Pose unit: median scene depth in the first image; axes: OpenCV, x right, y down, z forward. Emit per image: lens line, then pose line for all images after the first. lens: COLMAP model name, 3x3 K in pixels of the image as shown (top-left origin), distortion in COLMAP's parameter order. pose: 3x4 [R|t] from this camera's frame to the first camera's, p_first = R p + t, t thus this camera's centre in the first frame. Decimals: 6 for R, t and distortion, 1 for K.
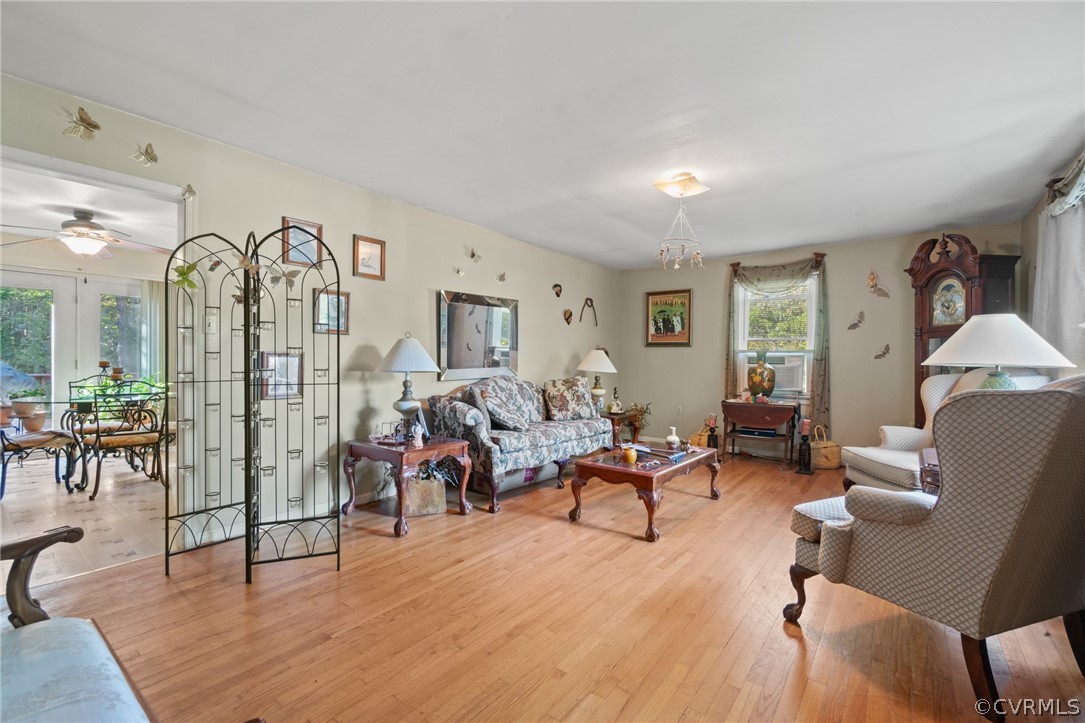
lens RADIAL K [[477.8, 0, 542.5], [0, 477.8, 361.5], [0, 0, 1]] dist [-0.000373, -0.000219]
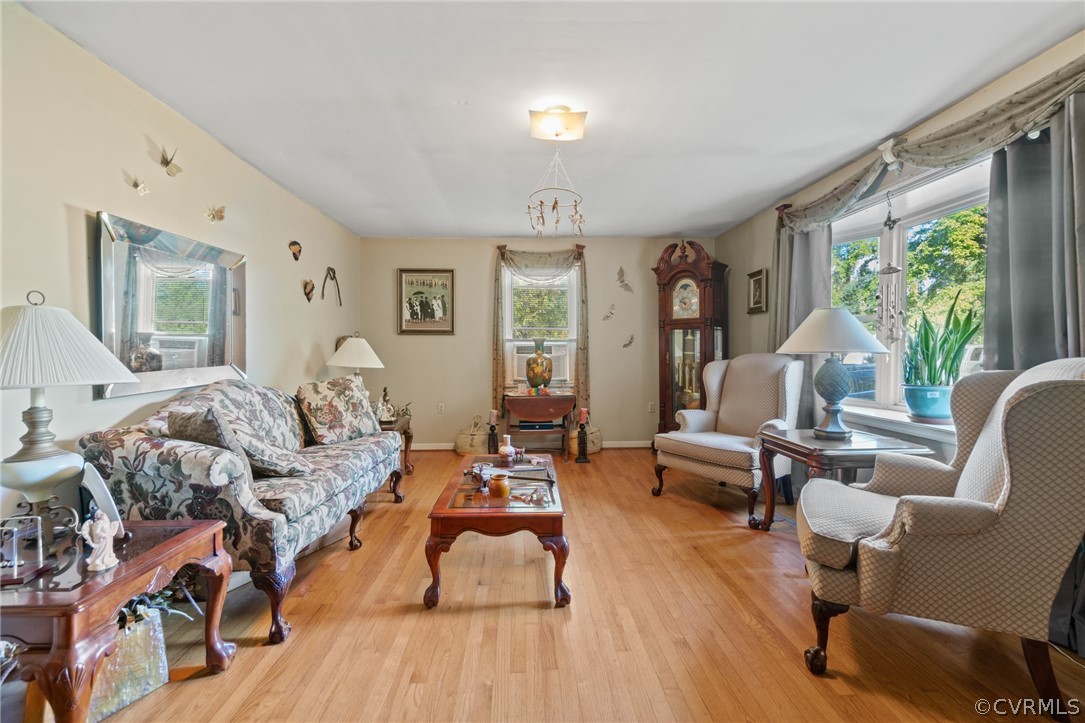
lens RADIAL K [[470.6, 0, 542.9], [0, 470.6, 356.0], [0, 0, 1]] dist [-0.003905, 0.000209]
pose [[0.773495, -0.018562, 0.633530, -0.157629], [0.011697, 0.999819, 0.015013, -0.005046], [-0.633694, -0.004202, 0.773572, 0.321398]]
